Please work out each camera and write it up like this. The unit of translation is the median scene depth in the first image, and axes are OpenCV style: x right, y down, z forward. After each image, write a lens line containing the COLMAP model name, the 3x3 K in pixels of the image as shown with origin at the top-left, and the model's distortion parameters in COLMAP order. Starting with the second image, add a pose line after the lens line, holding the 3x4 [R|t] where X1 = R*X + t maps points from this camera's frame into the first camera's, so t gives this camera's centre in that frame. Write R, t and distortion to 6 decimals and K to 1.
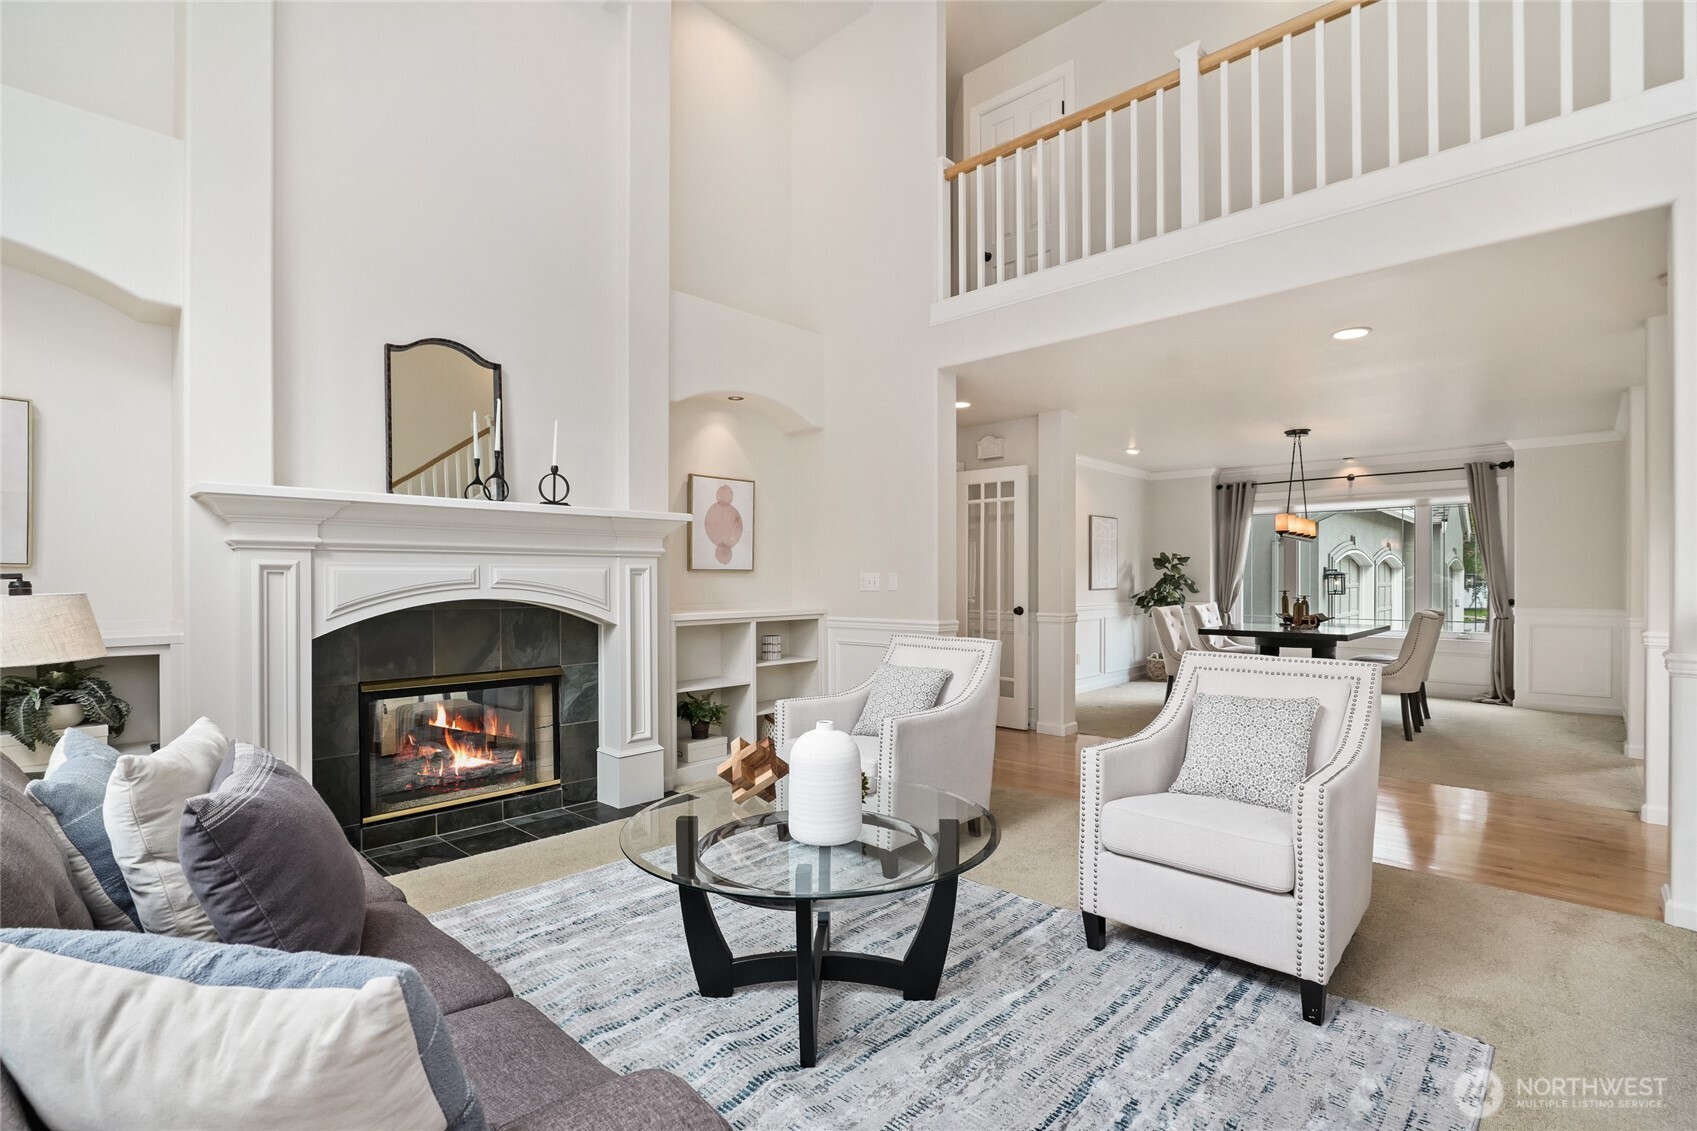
lens RADIAL K [[807.9, 0, 852.3], [0, 807.9, 572.0], [0, 0, 1]] dist [-0.003256, -0.000364]
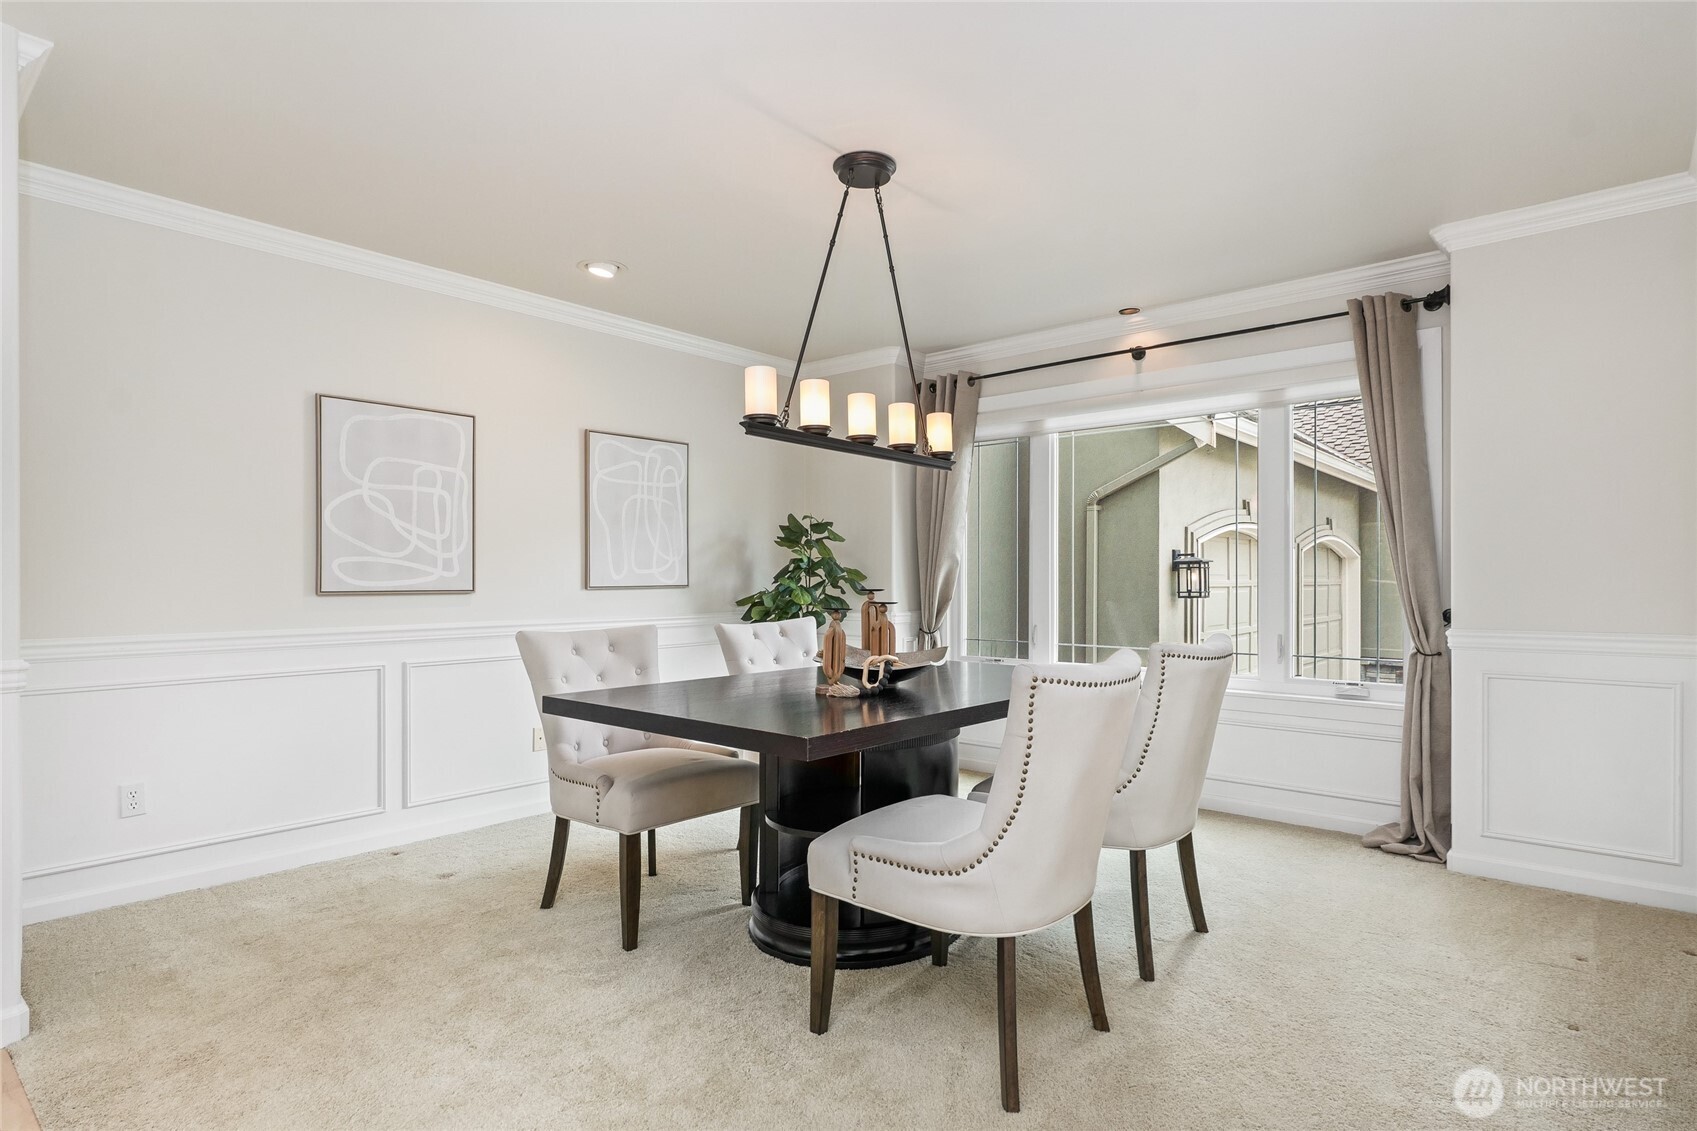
lens RADIAL K [[913.4, 0, 845.2], [0, 913.4, 569.8], [0, 0, 1]] dist [0.001612, 0.000372]
pose [[0.999508, 0.000035, 0.031356, 0.464815], [0.000042, 0.999997, -0.002457, 0.013363], [-0.031356, 0.002457, 0.999505, 0.505365]]
